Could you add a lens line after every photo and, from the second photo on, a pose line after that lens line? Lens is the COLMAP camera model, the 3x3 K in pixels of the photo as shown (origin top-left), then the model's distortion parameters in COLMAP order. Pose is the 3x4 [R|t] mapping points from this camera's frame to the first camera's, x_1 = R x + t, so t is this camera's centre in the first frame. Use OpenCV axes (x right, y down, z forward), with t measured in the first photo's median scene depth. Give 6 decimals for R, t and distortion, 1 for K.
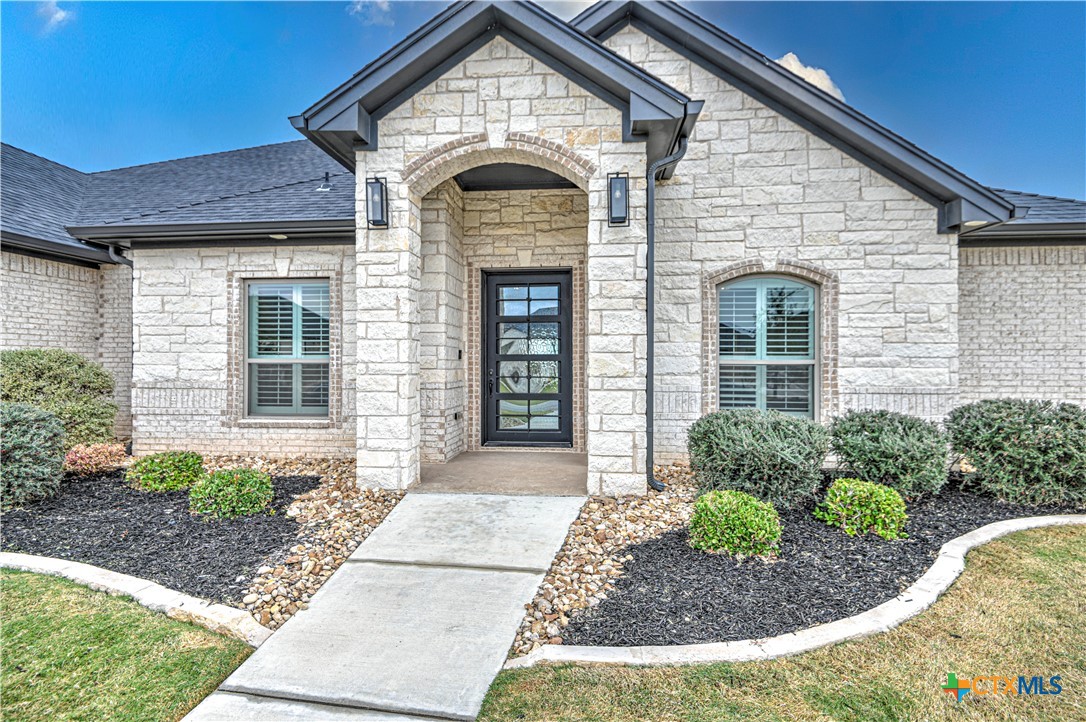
lens RADIAL K [[484.5, 0, 545.0], [0, 484.5, 357.6], [0, 0, 1]] dist [0.003389, -0.001203]
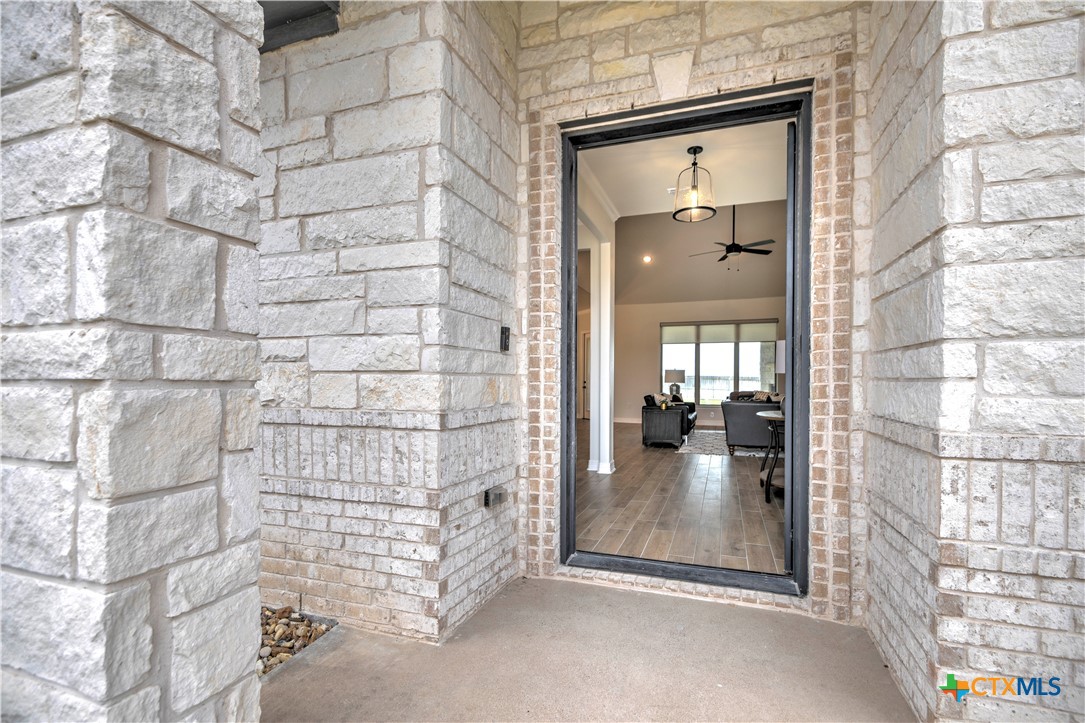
lens RADIAL K [[484.0, 0, 582.6], [0, 484.0, 384.9], [0, 0, 1]] dist [0.003389, -0.001203]
pose [[0.982596, 0.007030, -0.185621, -0.043035], [-0.003496, 0.999806, 0.019360, 0.025518], [0.185721, -0.018374, 0.982431, 0.680415]]
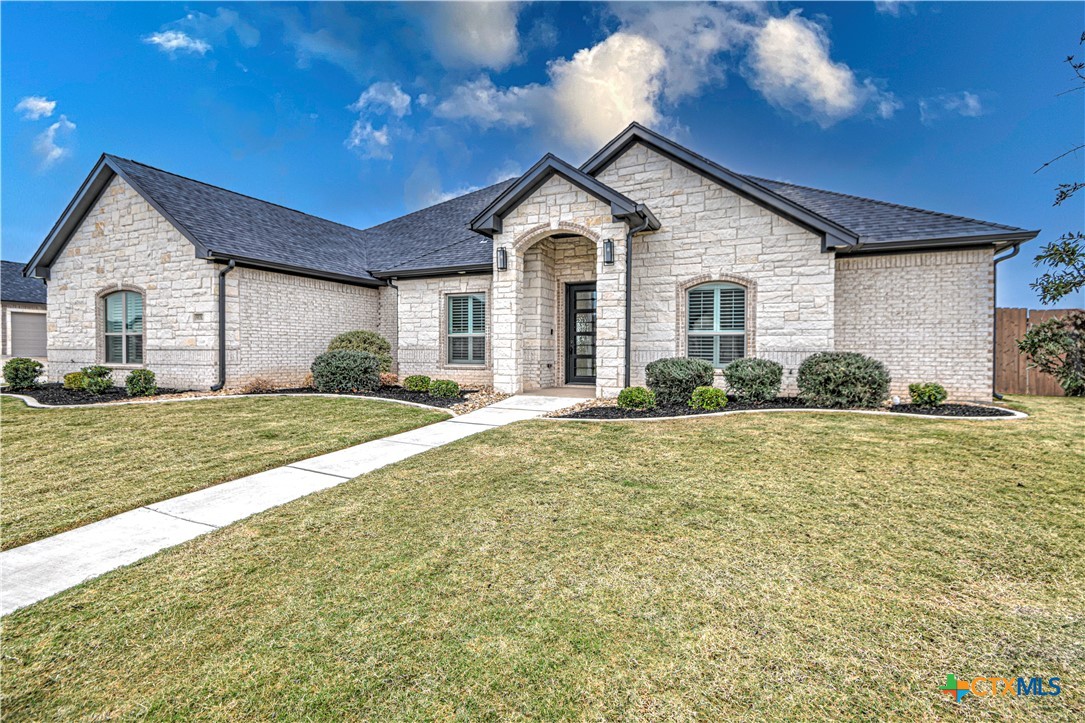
lens RADIAL K [[484.0, 0, 544.4], [0, 484.0, 355.6], [0, 0, 1]] dist [0.003389, -0.001203]
pose [[0.942977, 0.007734, -0.332767, 0.430112], [-0.001713, 0.999830, 0.018382, 0.053522], [0.332852, -0.016764, 0.942830, -0.757432]]
